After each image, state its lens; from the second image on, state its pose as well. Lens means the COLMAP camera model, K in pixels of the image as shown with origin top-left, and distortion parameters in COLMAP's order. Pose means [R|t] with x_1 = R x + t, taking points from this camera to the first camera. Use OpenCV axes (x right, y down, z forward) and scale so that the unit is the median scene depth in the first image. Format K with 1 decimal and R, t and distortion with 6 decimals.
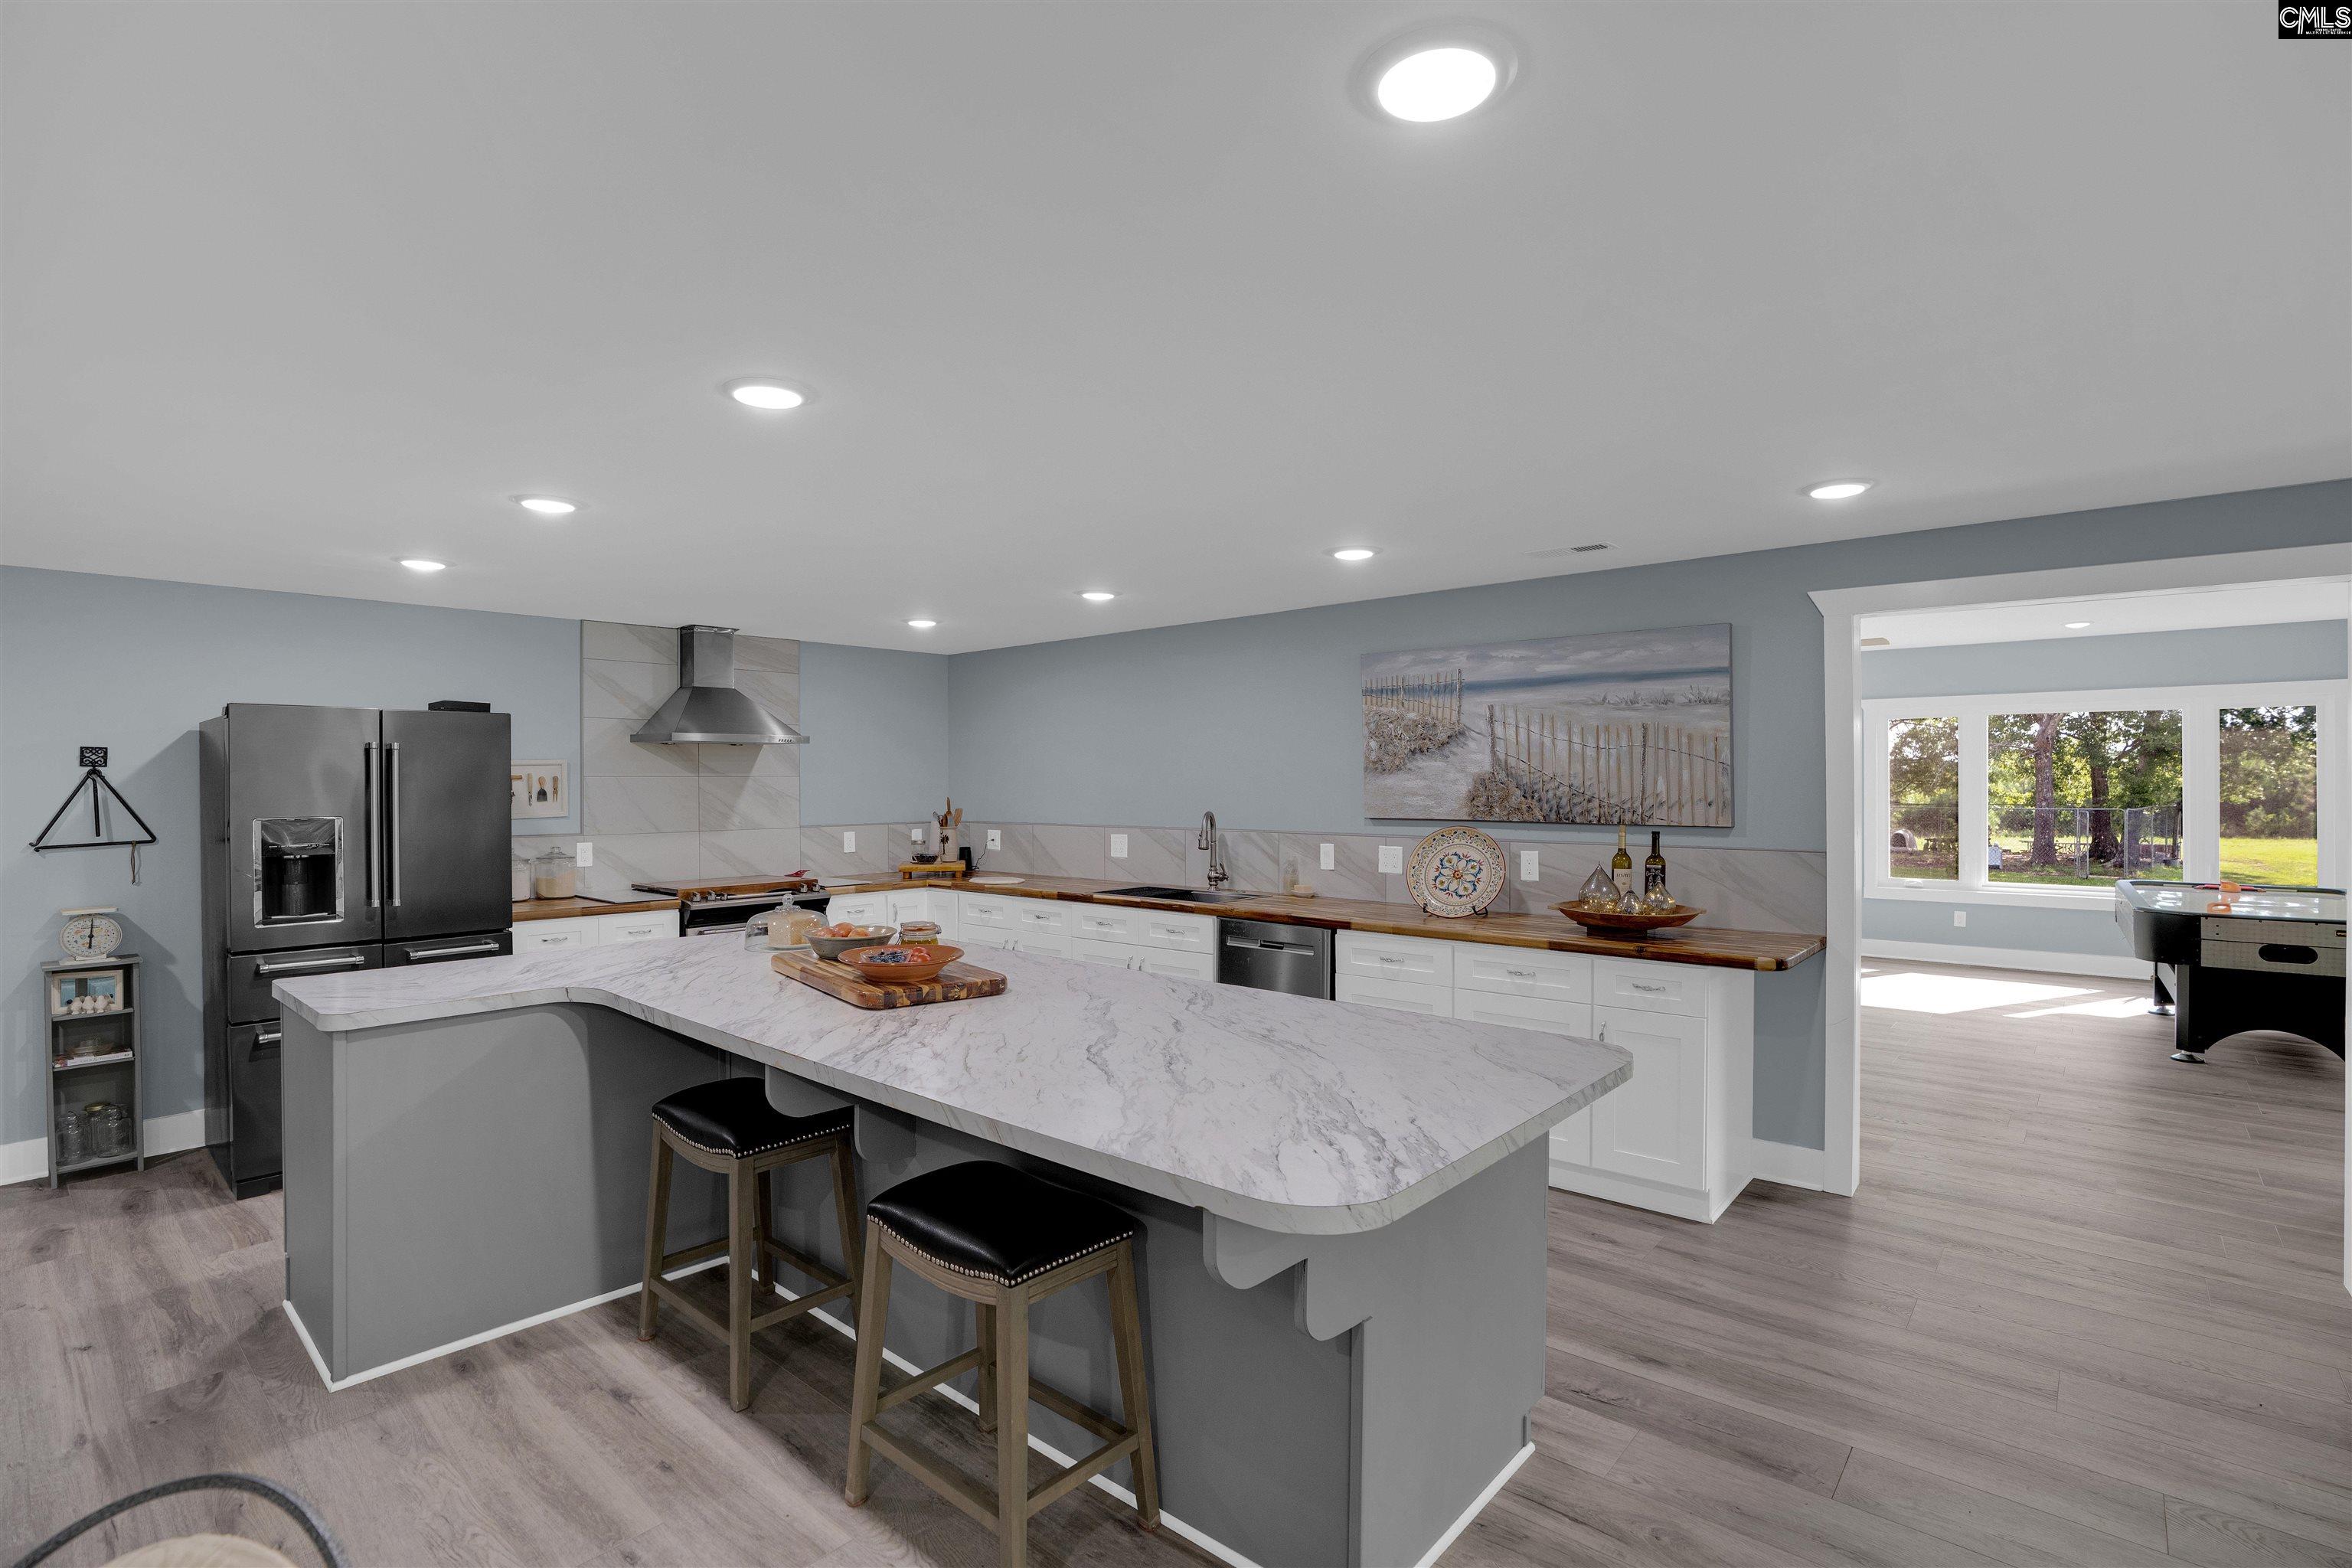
lens RADIAL K [[1101.1, 0, 1176.0], [0, 1101.1, 784.0], [0, 0, 1]] dist [-0.017138, -0.000089]
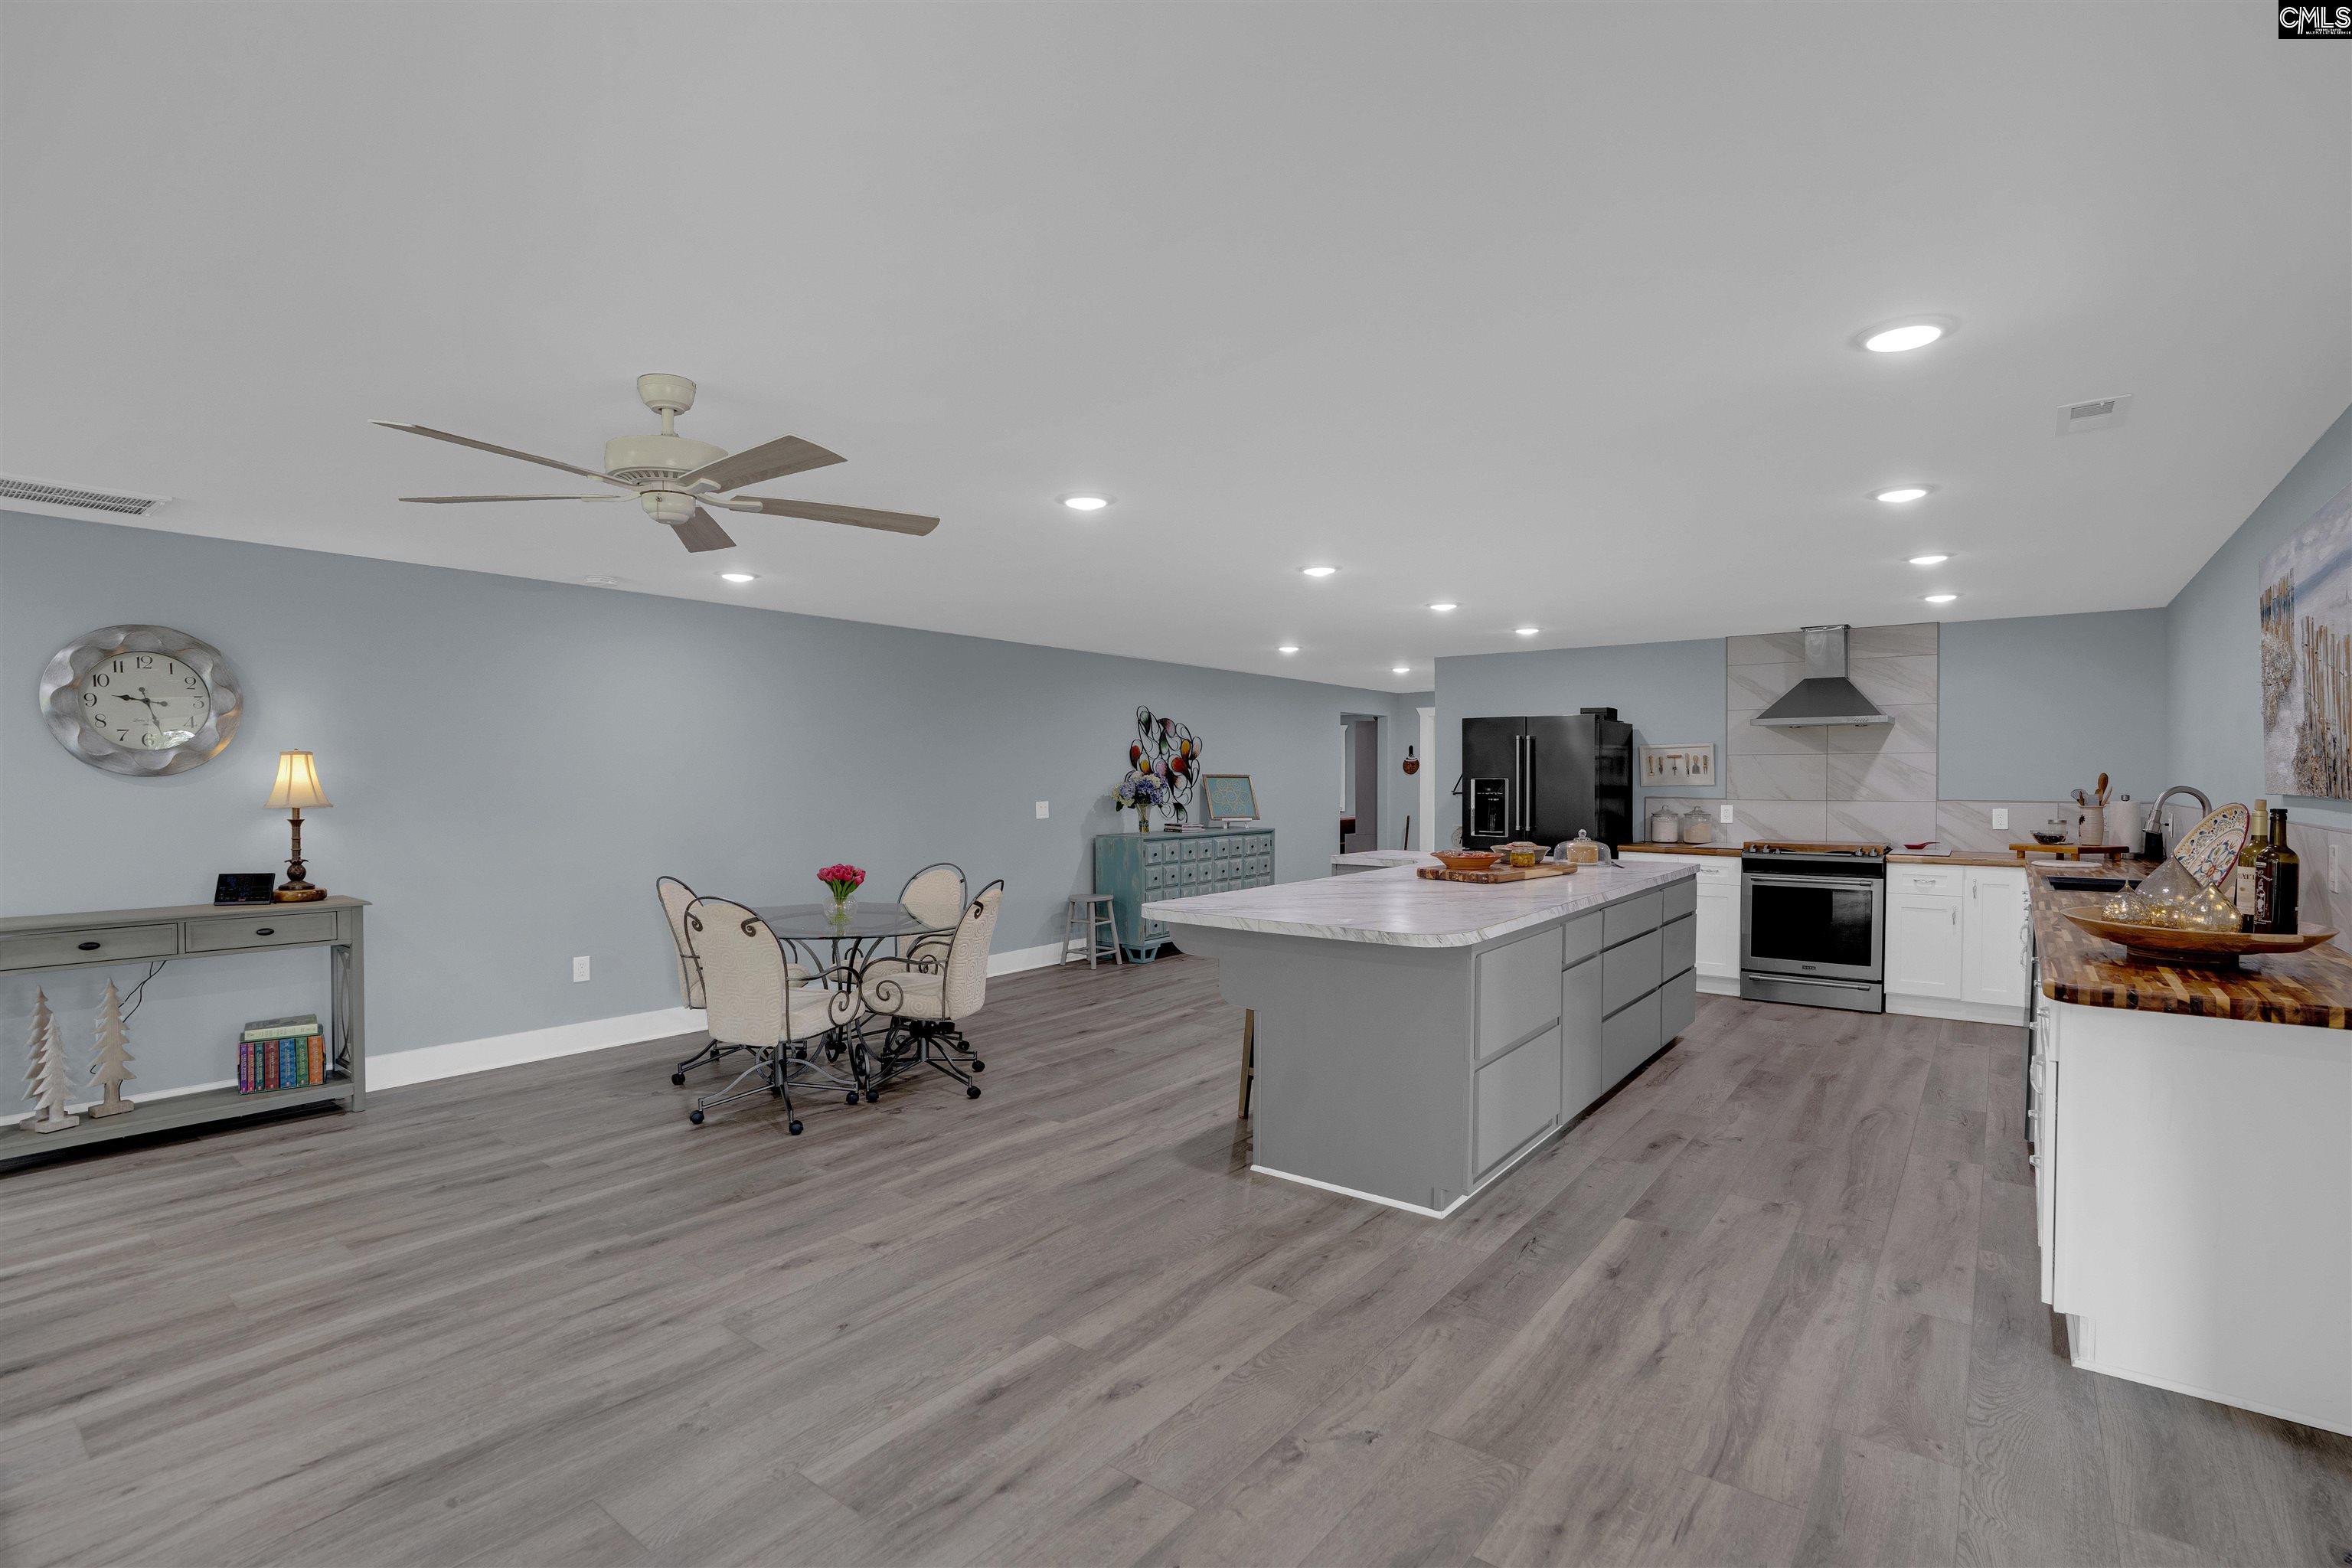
lens RADIAL K [[1101.1, 0, 1176.0], [0, 1101.1, 784.0], [0, 0, 1]] dist [-0.017138, -0.000089]
pose [[0.059313, 0.009659, -0.998193, 0.671584], [-0.001583, 0.999953, 0.009582, 0.014475], [0.998238, 0.001011, 0.059325, 0.225988]]
